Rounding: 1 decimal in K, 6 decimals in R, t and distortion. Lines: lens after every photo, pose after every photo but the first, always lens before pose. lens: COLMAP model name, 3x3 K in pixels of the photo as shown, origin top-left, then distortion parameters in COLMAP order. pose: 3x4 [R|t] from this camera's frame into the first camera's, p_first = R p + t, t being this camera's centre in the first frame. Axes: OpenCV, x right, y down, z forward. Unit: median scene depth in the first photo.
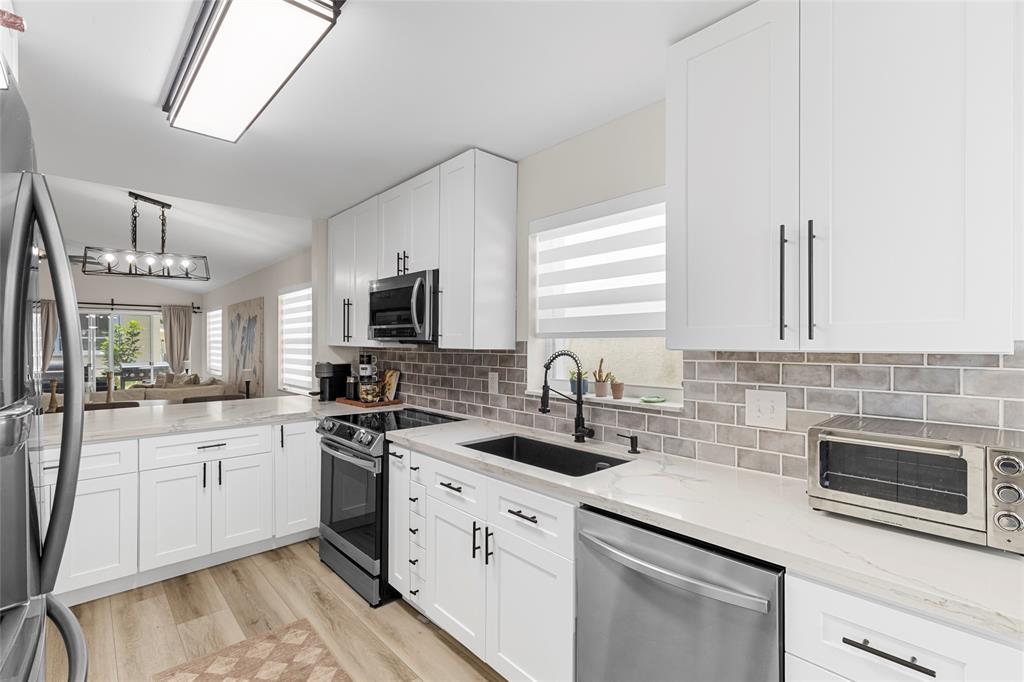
lens RADIAL K [[458.5, 0, 512.0], [0, 458.5, 341.0], [0, 0, 1]] dist [0.000890, -0.000348]
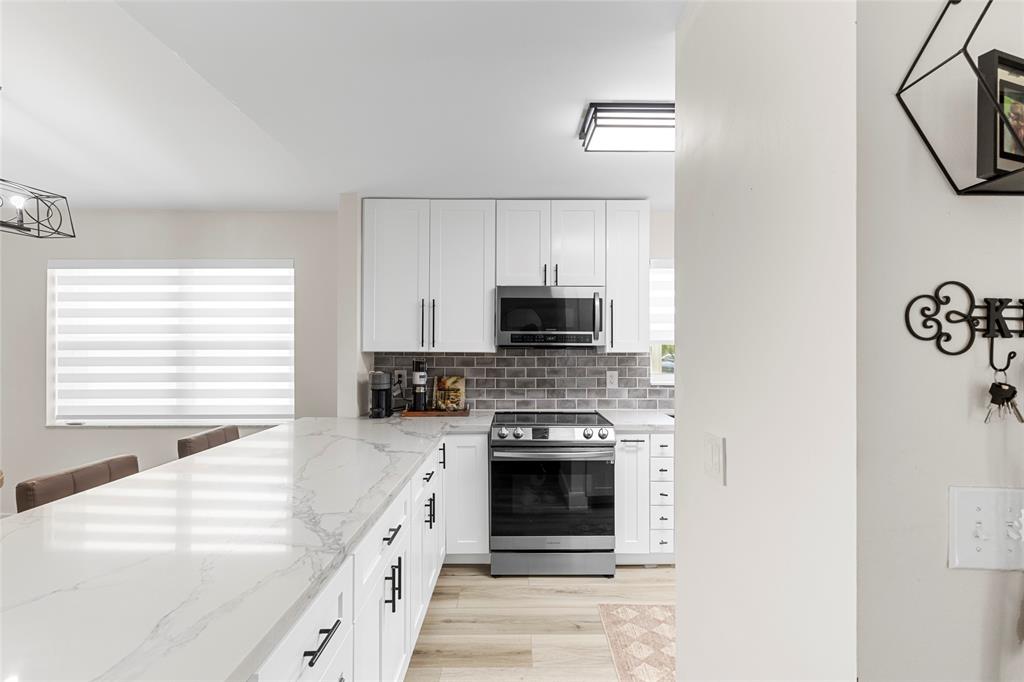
lens RADIAL K [[458.5, 0, 512.0], [0, 458.5, 341.0], [0, 0, 1]] dist [0.000890, -0.000348]
pose [[0.689857, 0.000869, 0.723945, -1.036732], [-0.001312, 0.999999, 0.000050, -0.012384], [-0.723945, -0.000985, 0.689857, 0.303474]]
